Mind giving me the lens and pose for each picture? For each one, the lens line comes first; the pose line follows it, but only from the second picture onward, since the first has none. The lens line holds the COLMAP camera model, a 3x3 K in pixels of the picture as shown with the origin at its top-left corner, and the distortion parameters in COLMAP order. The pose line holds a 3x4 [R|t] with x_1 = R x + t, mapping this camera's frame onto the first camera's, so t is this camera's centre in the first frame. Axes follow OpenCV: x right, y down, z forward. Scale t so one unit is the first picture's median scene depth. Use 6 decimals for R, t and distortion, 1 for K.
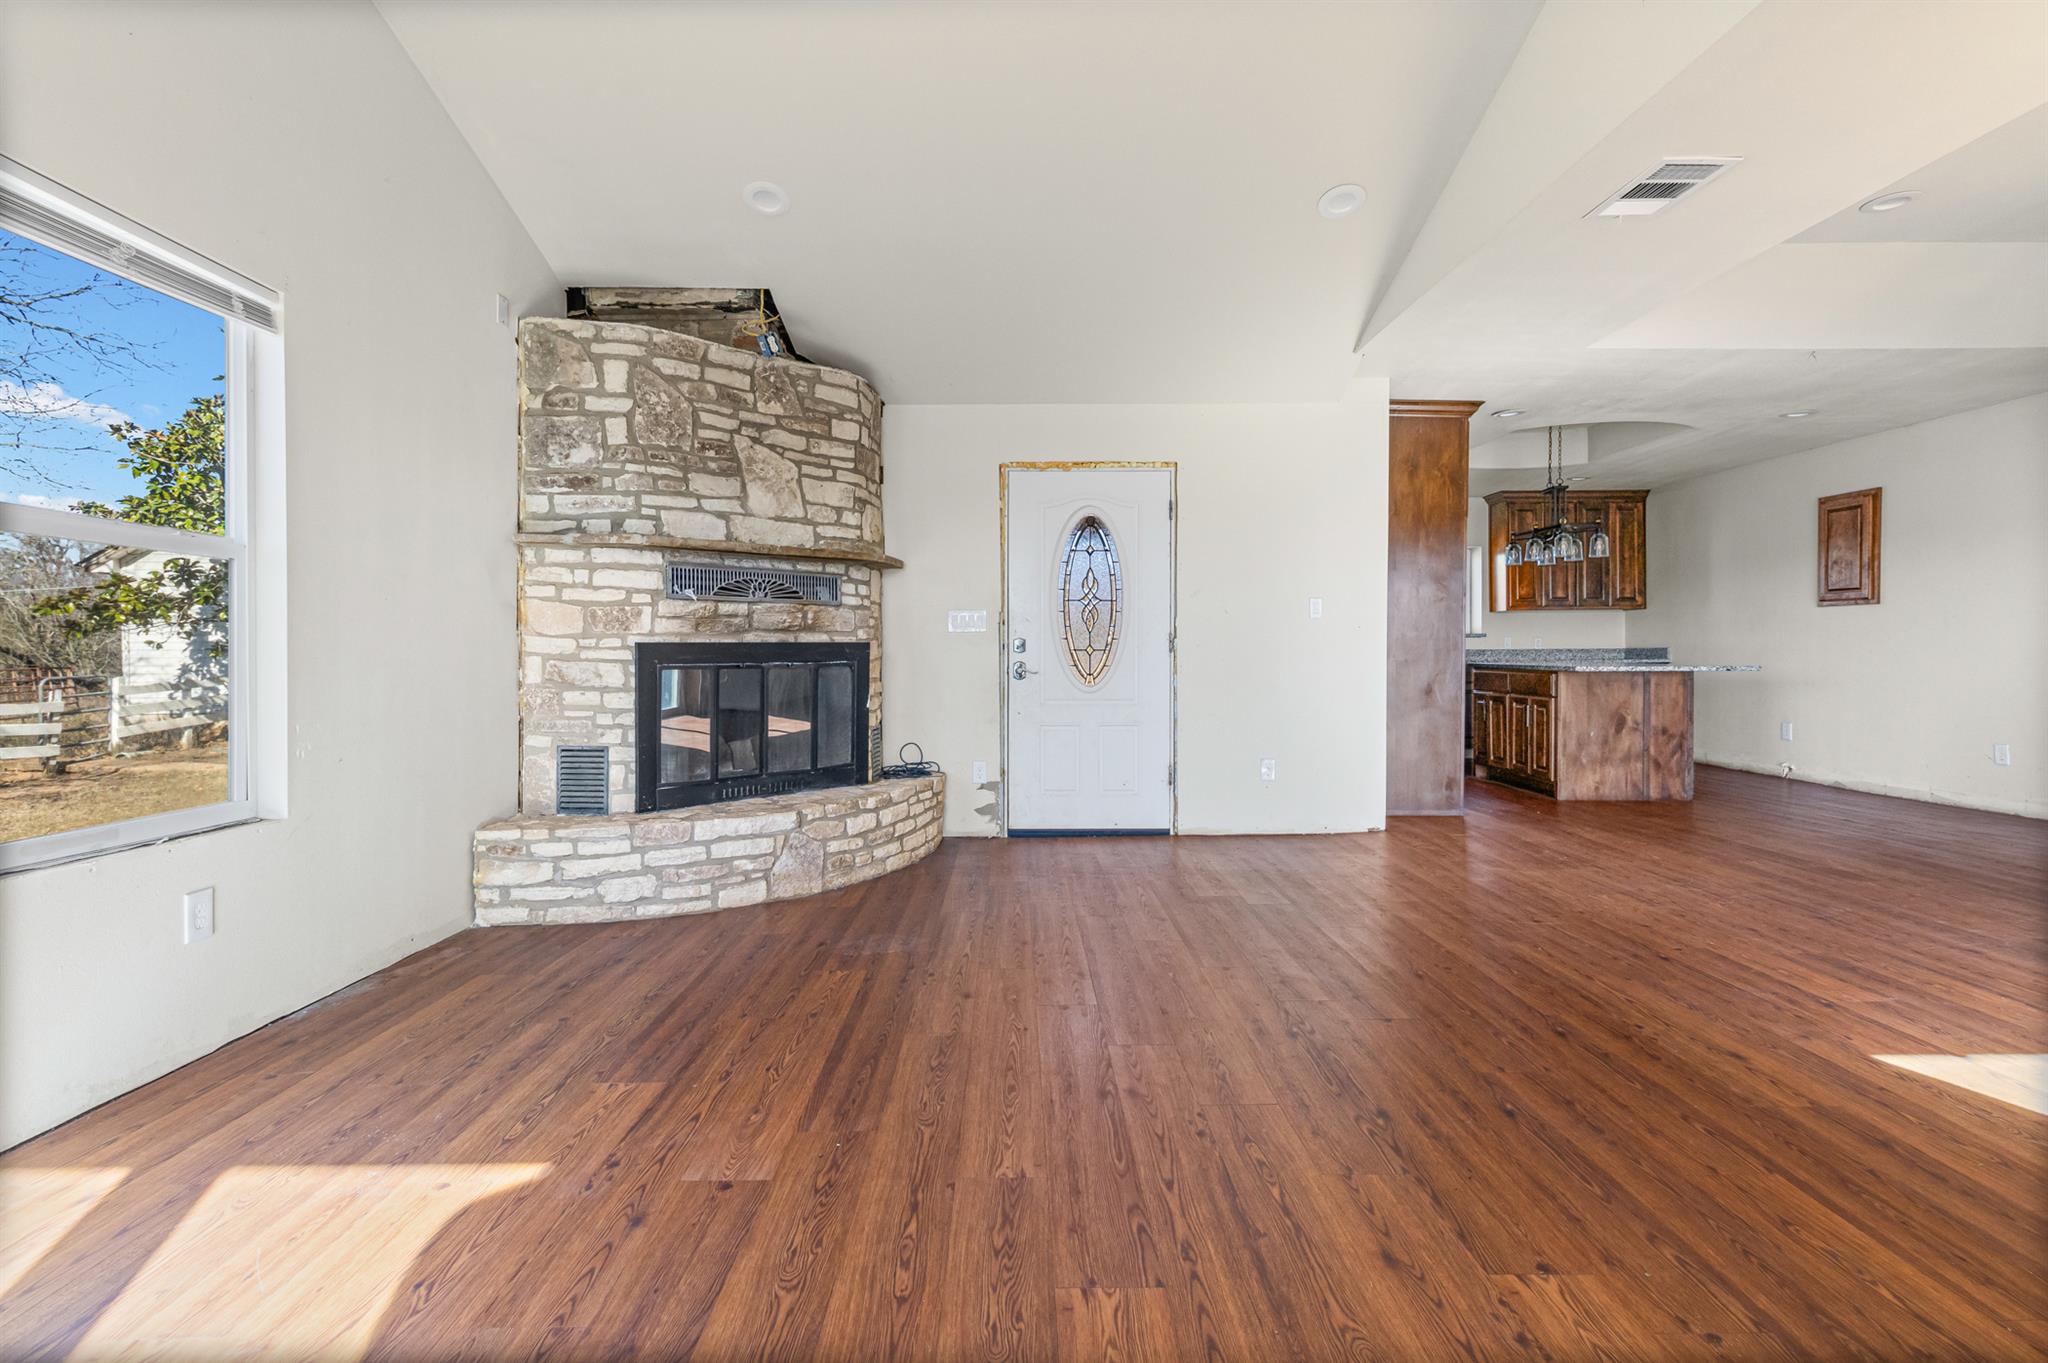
lens RADIAL K [[946.4, 0, 1023.1], [0, 946.4, 656.7], [0, 0, 1]] dist [-0.000277, -0.000010]
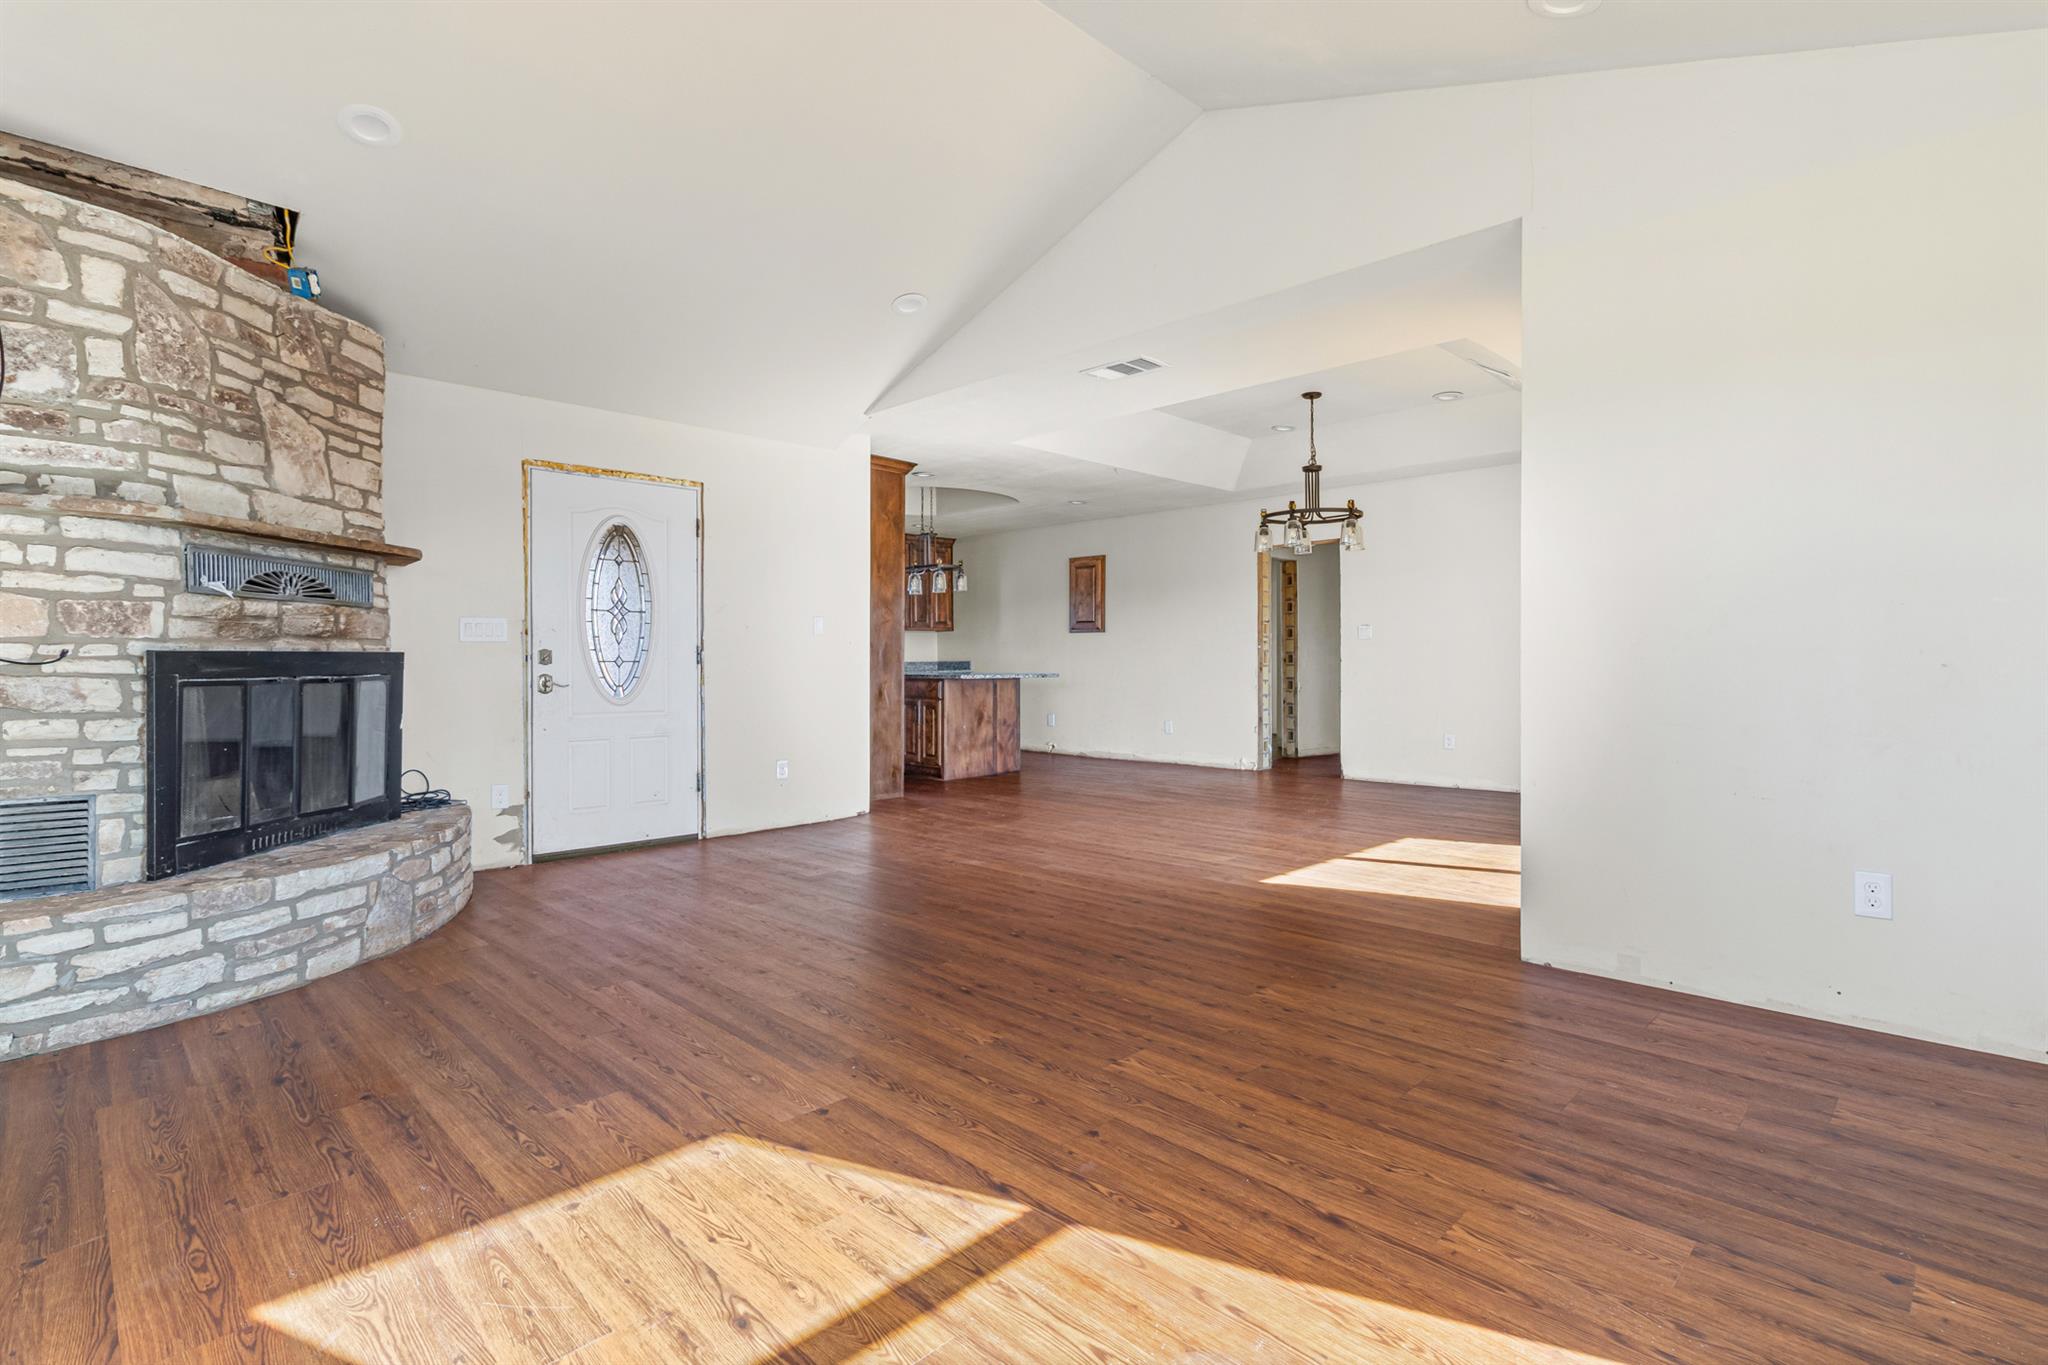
lens RADIAL K [[965.1, 0, 1032.2], [0, 965.1, 666.2], [0, 0, 1]] dist [0.000147, -0.000114]
pose [[0.711041, -0.001824, 0.703148, -0.427092], [0.005062, 0.999984, -0.002525, 0.002476], [-0.703133, 0.005355, 0.711039, -0.020736]]
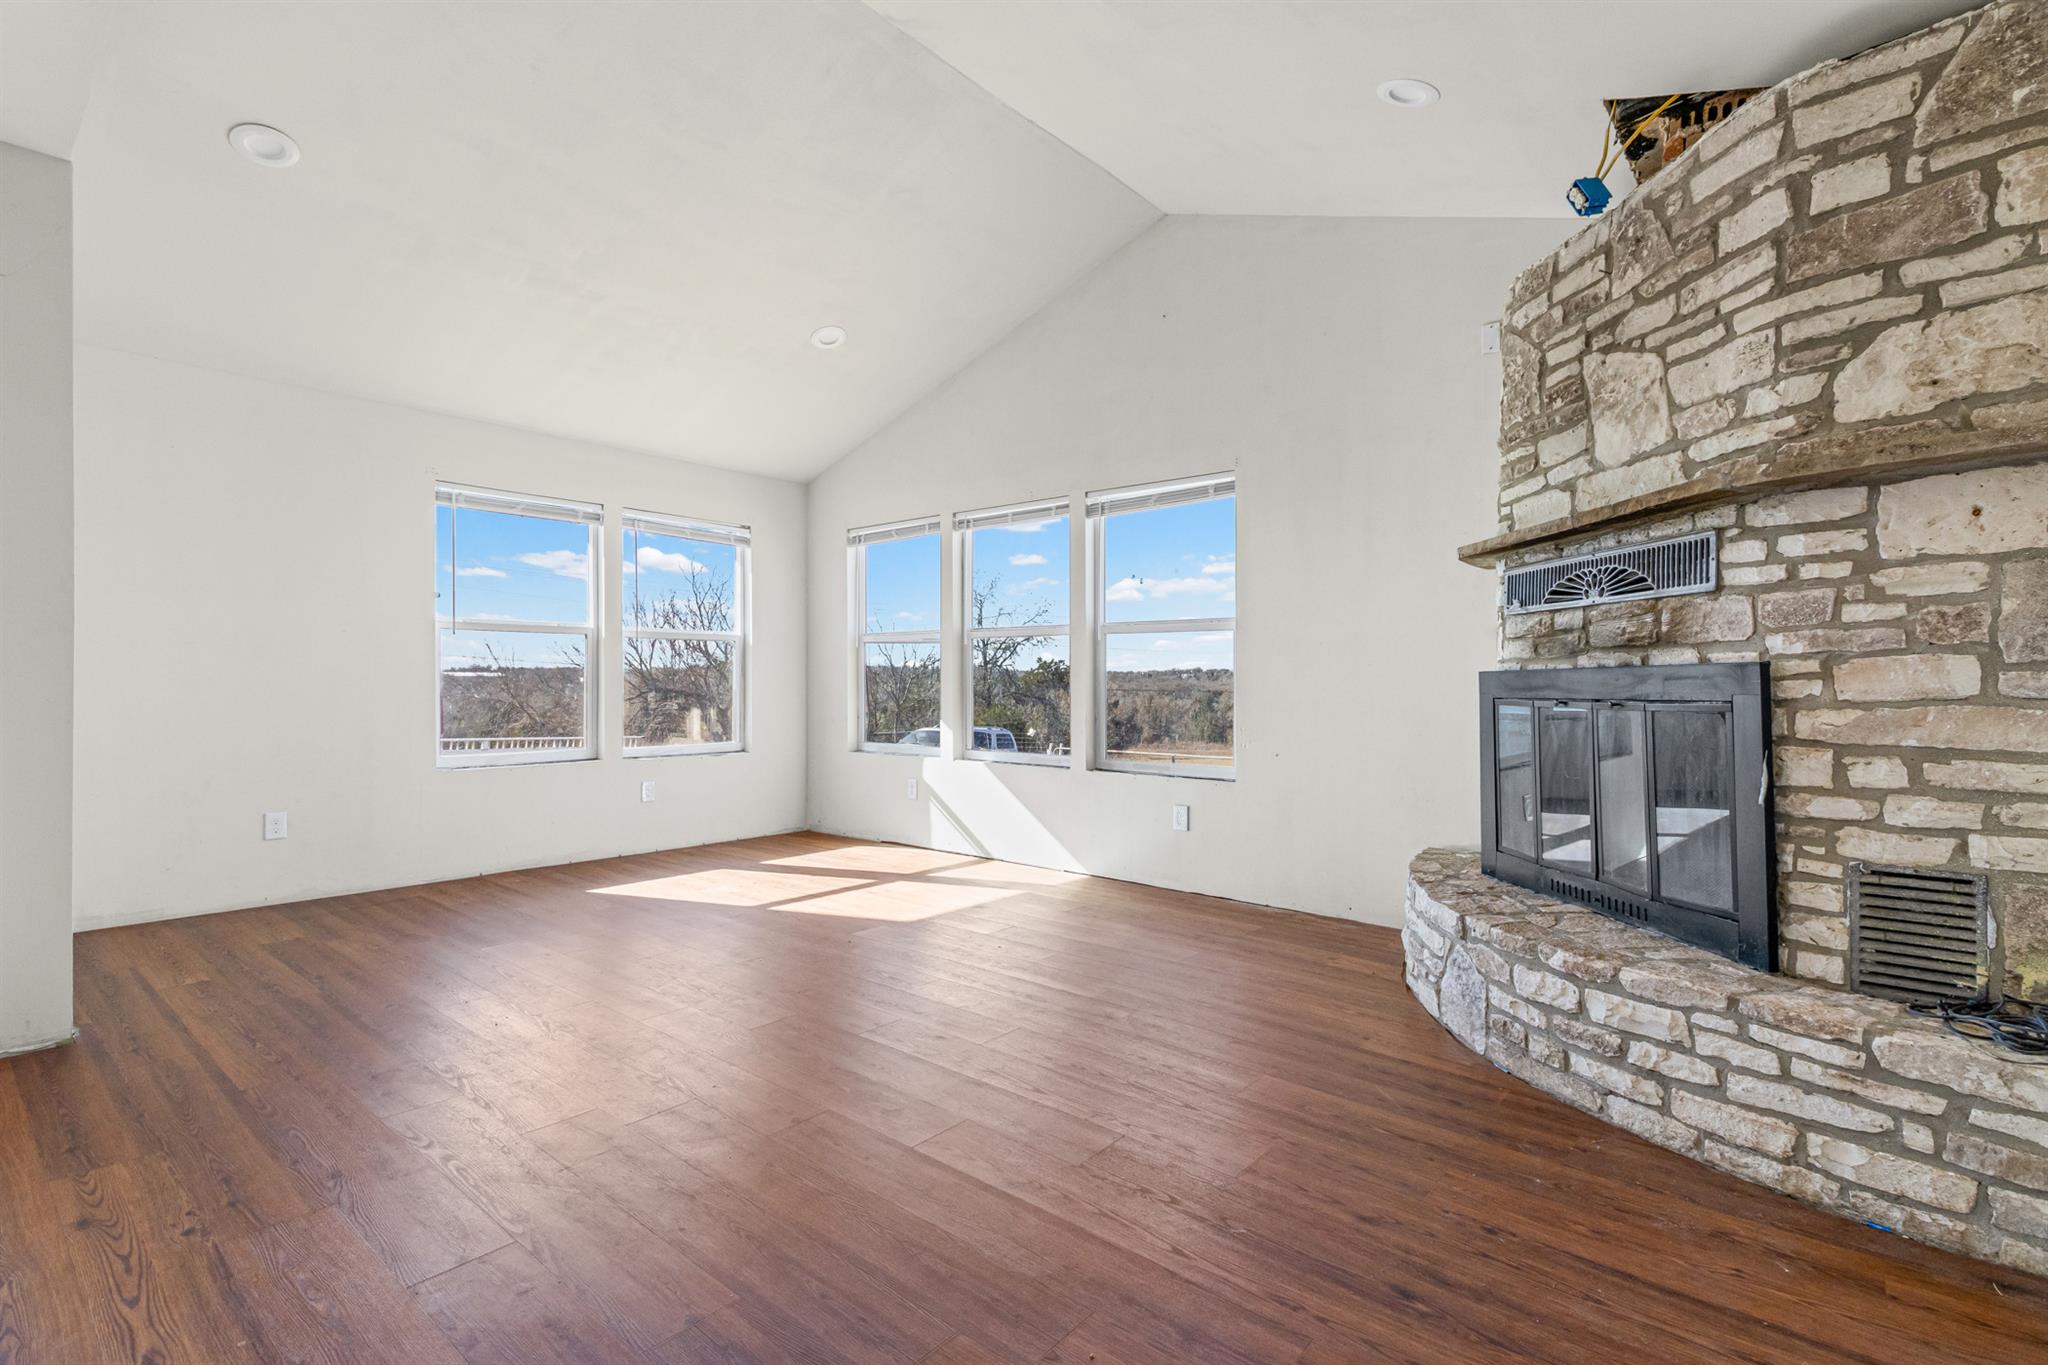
lens RADIAL K [[961.0, 0, 1024.0], [0, 961.0, 682.5], [0, 0, 1]] dist [-0.000139, -0.000025]
pose [[-0.653522, 0.001797, -0.756905, 0.485617], [-0.000717, 0.999995, 0.002993, -0.007696], [0.756907, 0.002499, -0.653518, 1.190057]]
